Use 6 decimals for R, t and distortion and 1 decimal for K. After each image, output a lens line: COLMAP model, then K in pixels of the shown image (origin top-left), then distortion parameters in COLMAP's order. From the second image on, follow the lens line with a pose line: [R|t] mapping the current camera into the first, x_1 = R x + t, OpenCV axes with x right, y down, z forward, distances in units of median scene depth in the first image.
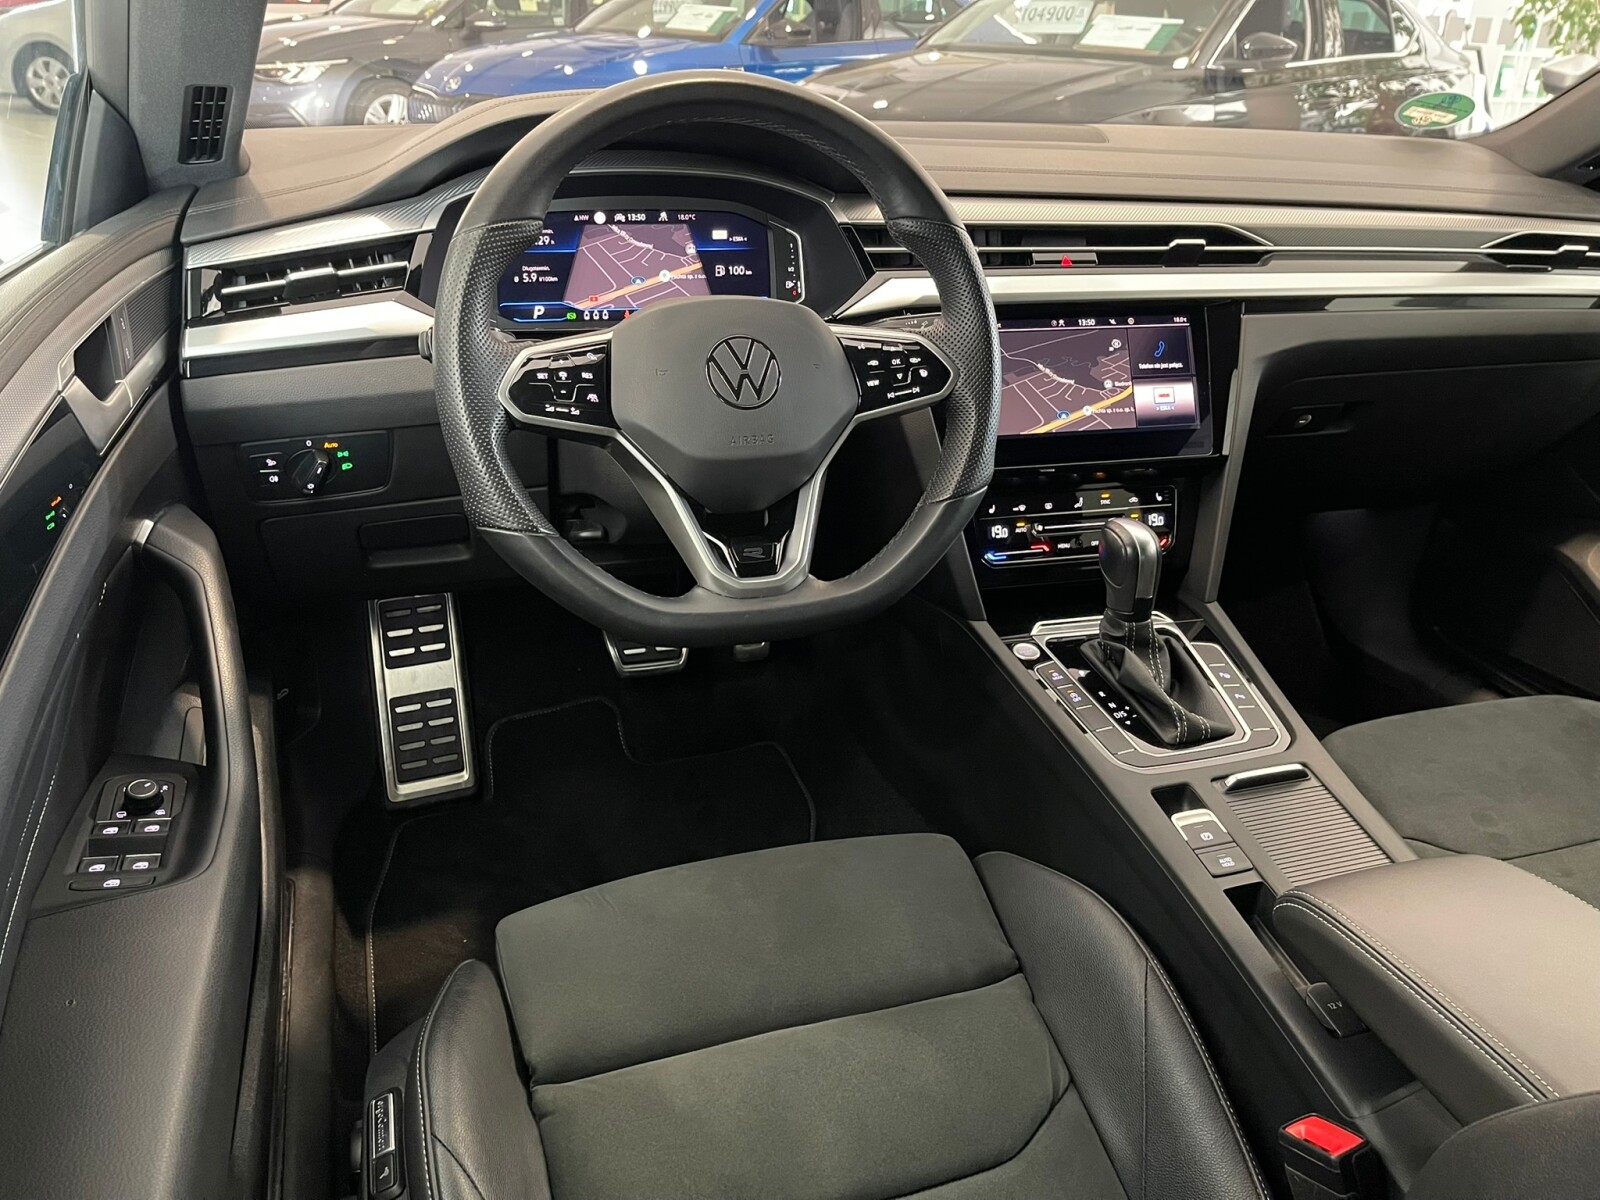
lens RADIAL K [[1225.5, 0, 796.7], [0, 1225.5, 581.8], [0, 0, 1]] dist [0.059111, -0.075908]
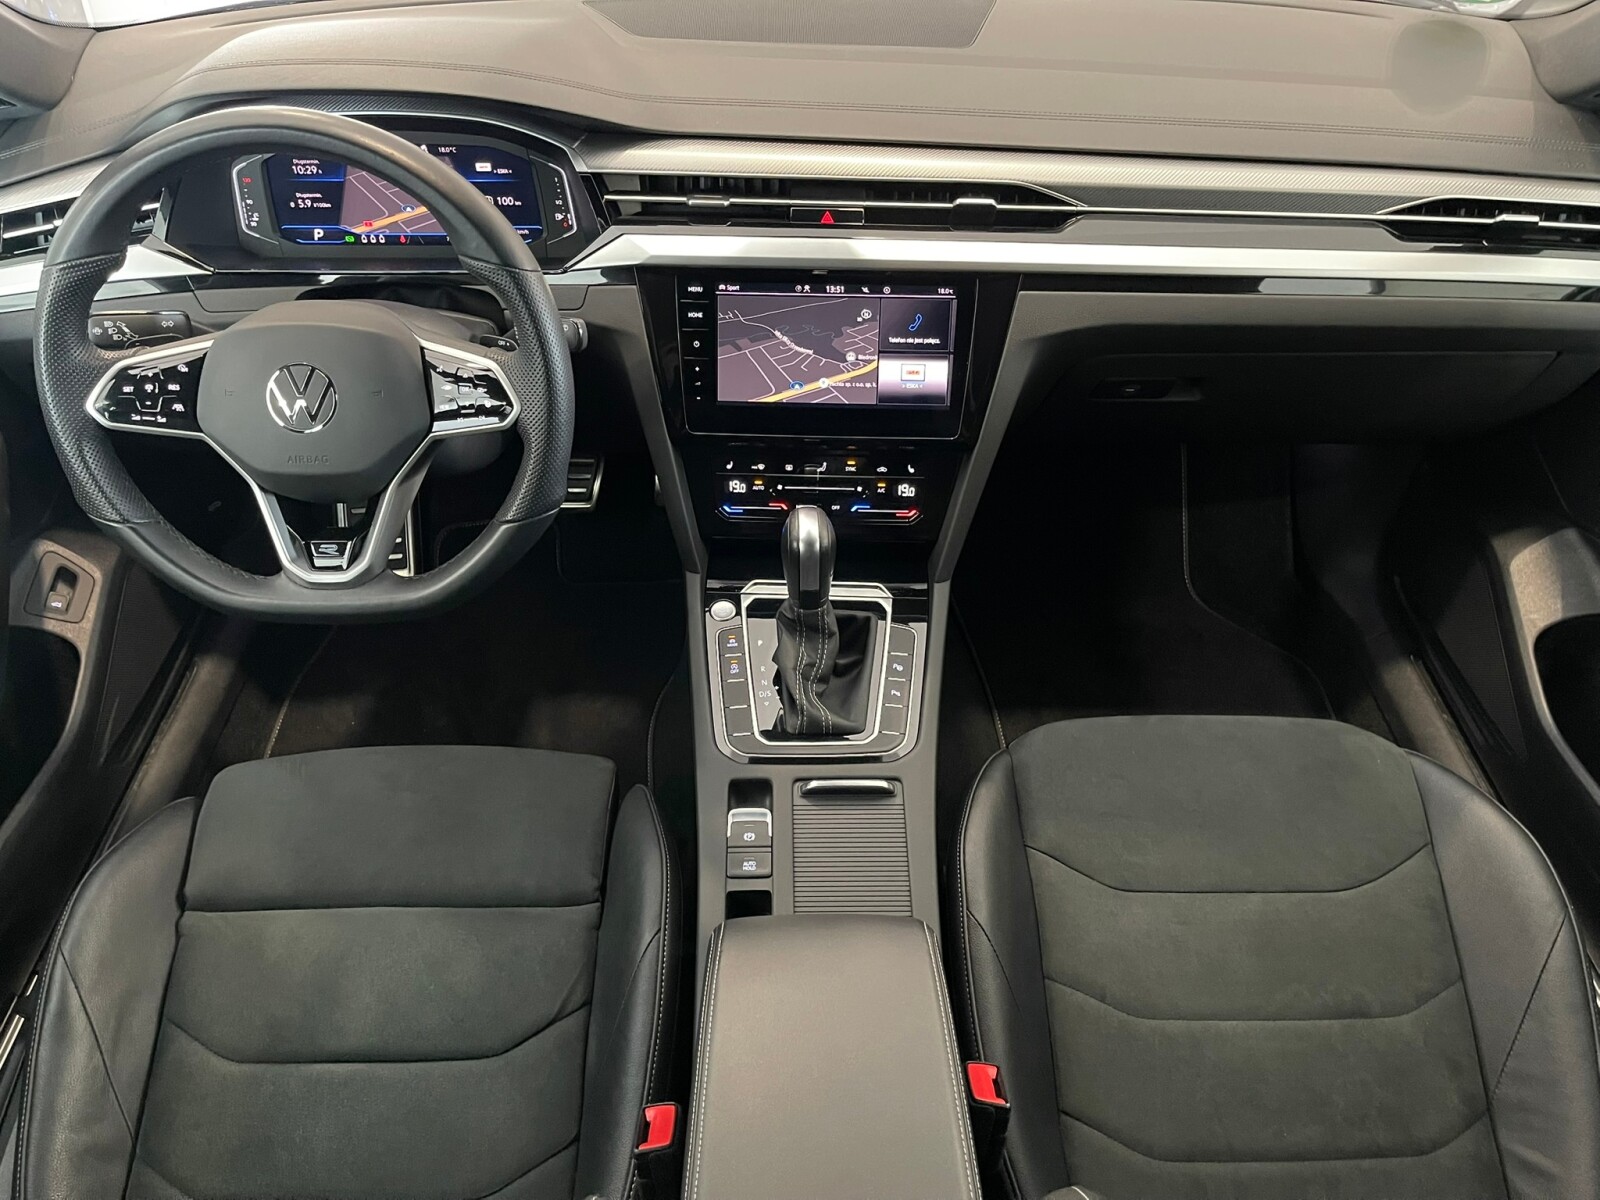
lens RADIAL K [[1225.5, 0, 797.0], [0, 1225.5, 593.6], [0, 0, 1]] dist [0.059111, -0.075908]
pose [[0.948783, 0.177346, -0.261455, 0.509166], [-0.095130, 0.949542, 0.298865, -0.273772], [0.301265, -0.258686, 0.917780, 0.046496]]
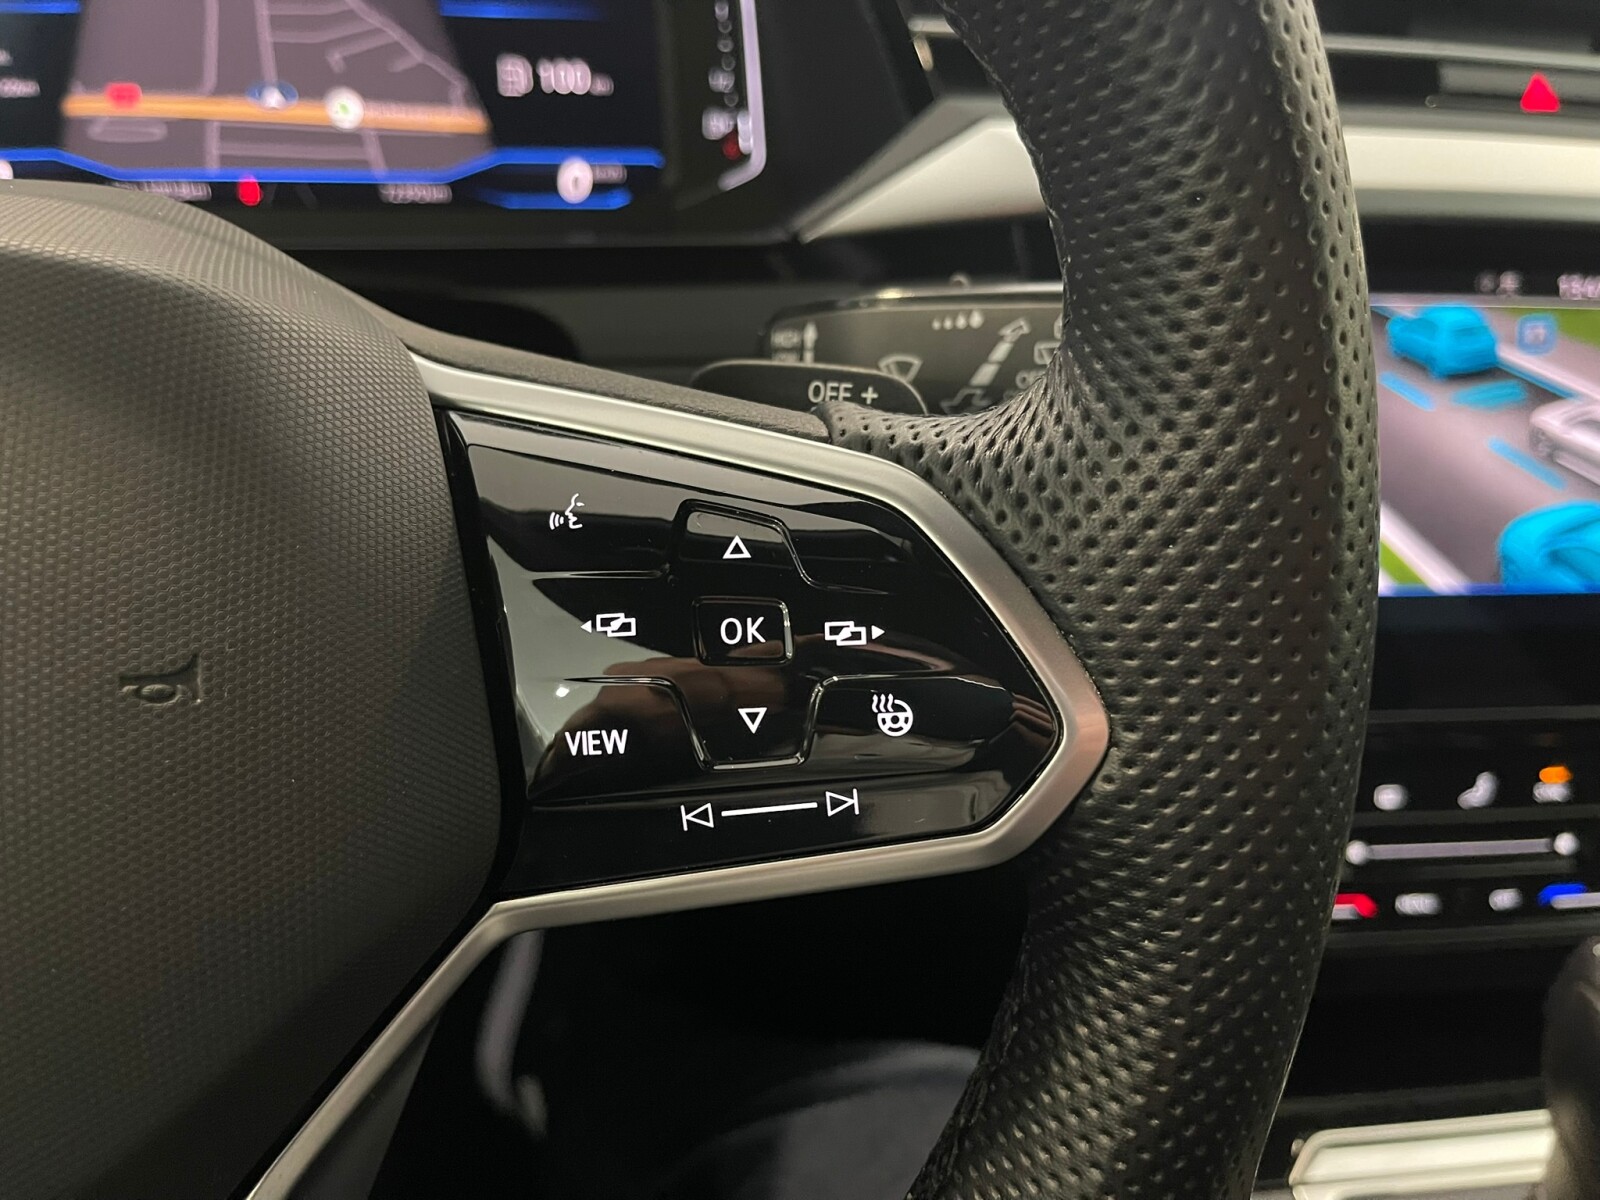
lens RADIAL K [[1225.5, 0, 799.3], [0, 1225.5, 604.5], [0, 0, 1]] dist [0.059111, -0.075908]
pose [[0.983444, 0.100668, -0.150678, 0.087551], [-0.079302, 0.986735, 0.141650, -0.159333], [0.162939, -0.127356, 0.978382, 0.643222]]
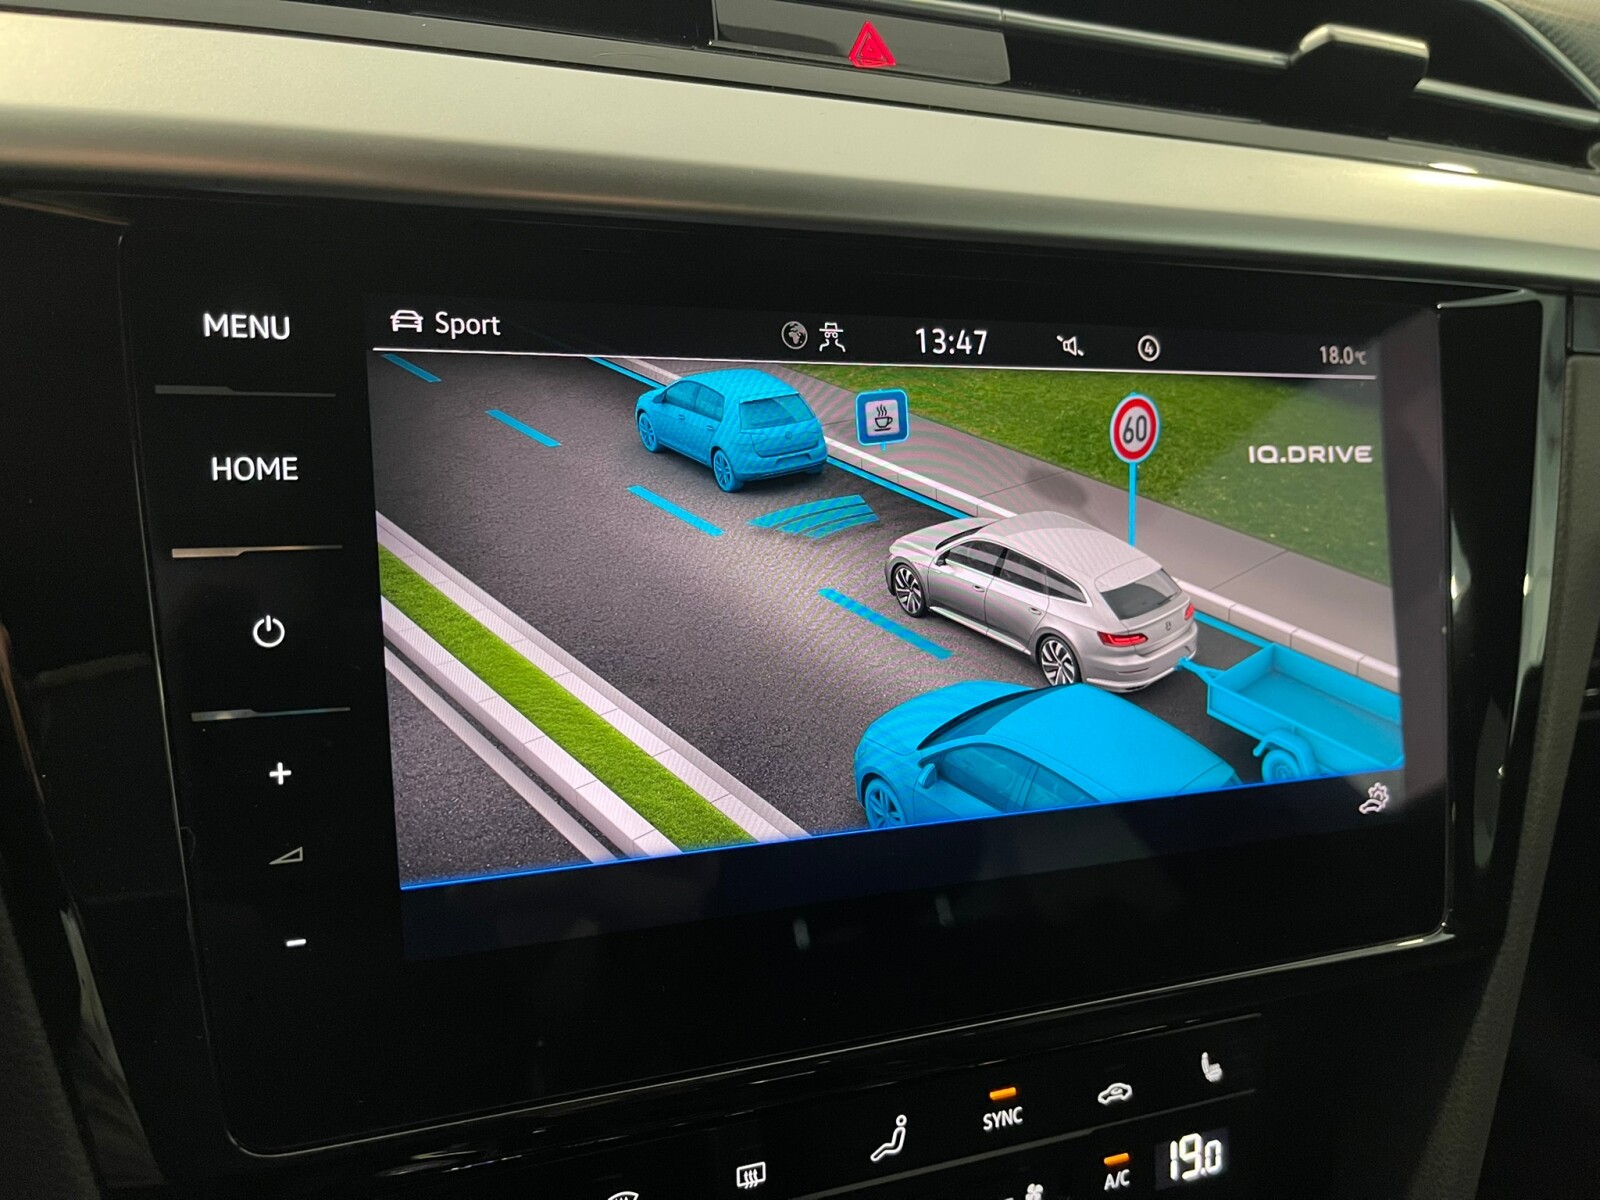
lens RADIAL K [[1225.5, 0, 788.6], [0, 1225.5, 629.3], [0, 0, 1]] dist [0.059111, -0.075908]
pose [[0.994207, 0.036367, 0.101146, 0.191426], [-0.038359, 0.999105, 0.017819, -0.167030], [-0.100408, -0.021596, 0.994712, 0.806456]]
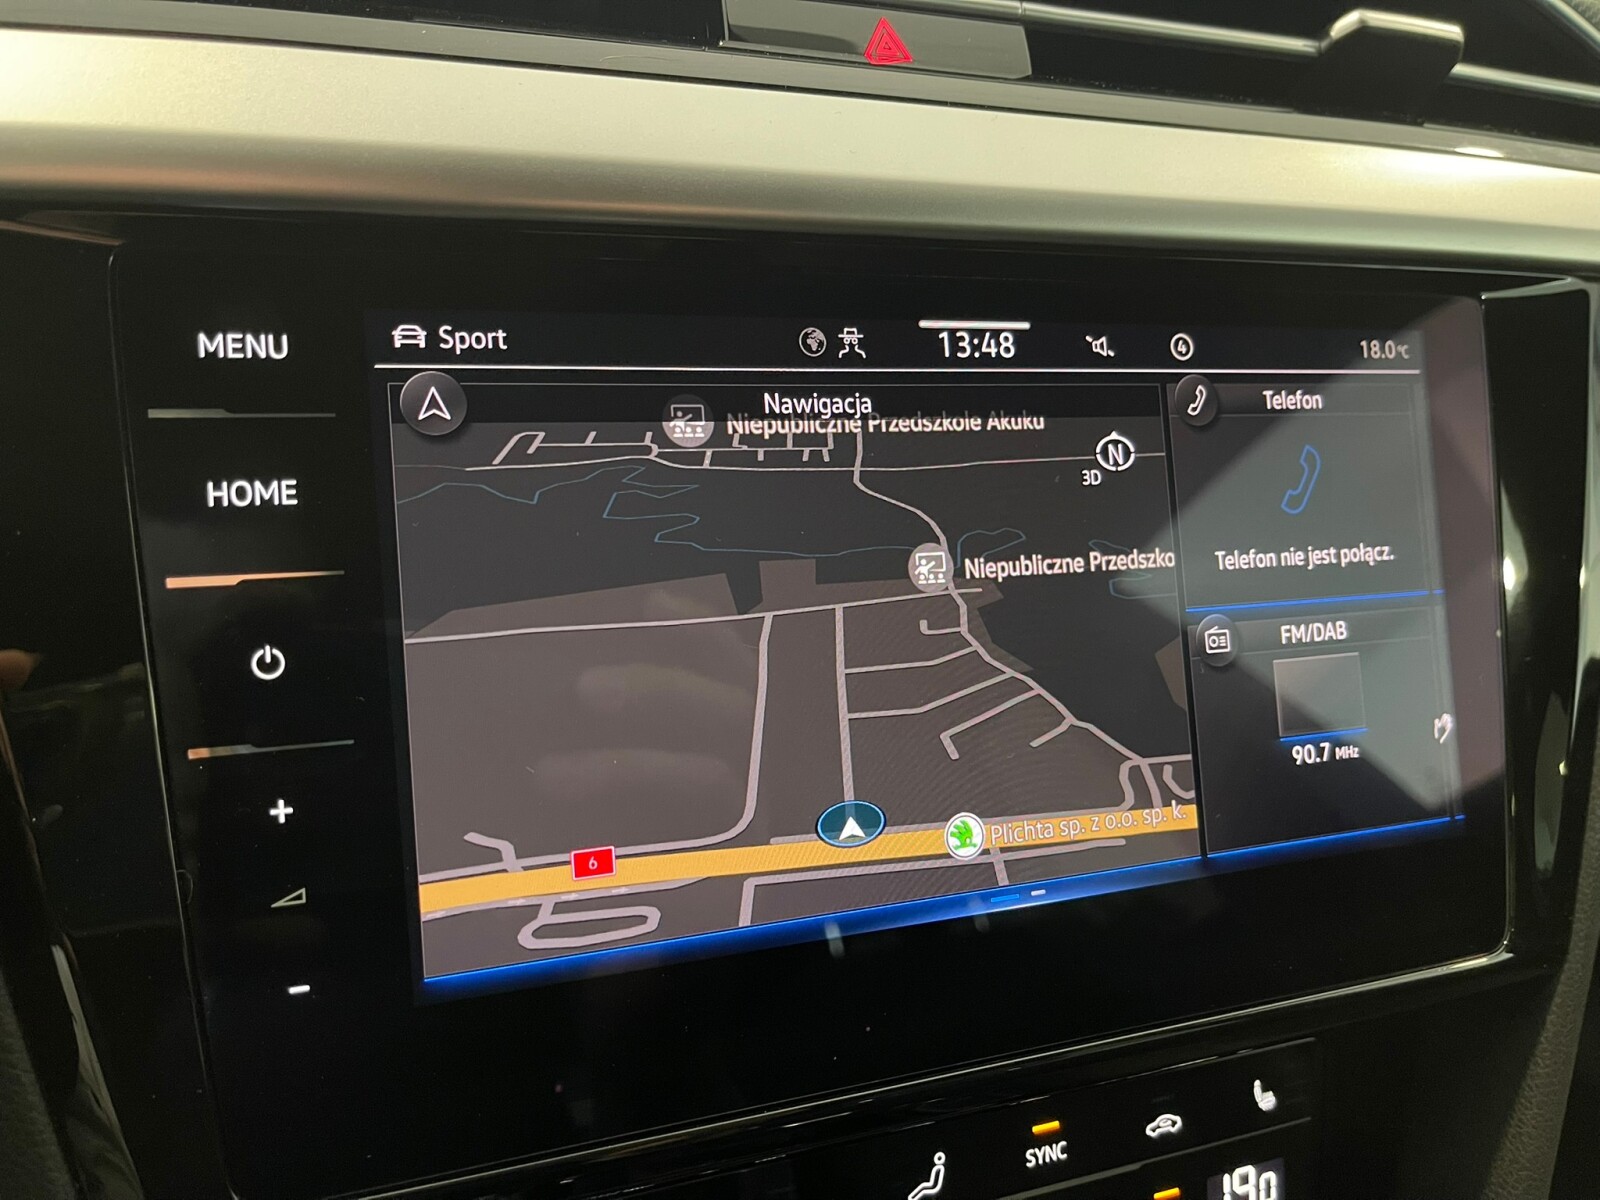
lens RADIAL K [[1225.5, 0, 794.5], [0, 1225.5, 610.9], [0, 0, 1]] dist [0.059111, -0.075908]
pose [[0.996329, 0.020095, 0.083216, 0.192924], [-0.020244, 0.999795, 0.000939, -0.169341], [-0.083180, -0.002620, 0.996531, 0.814796]]
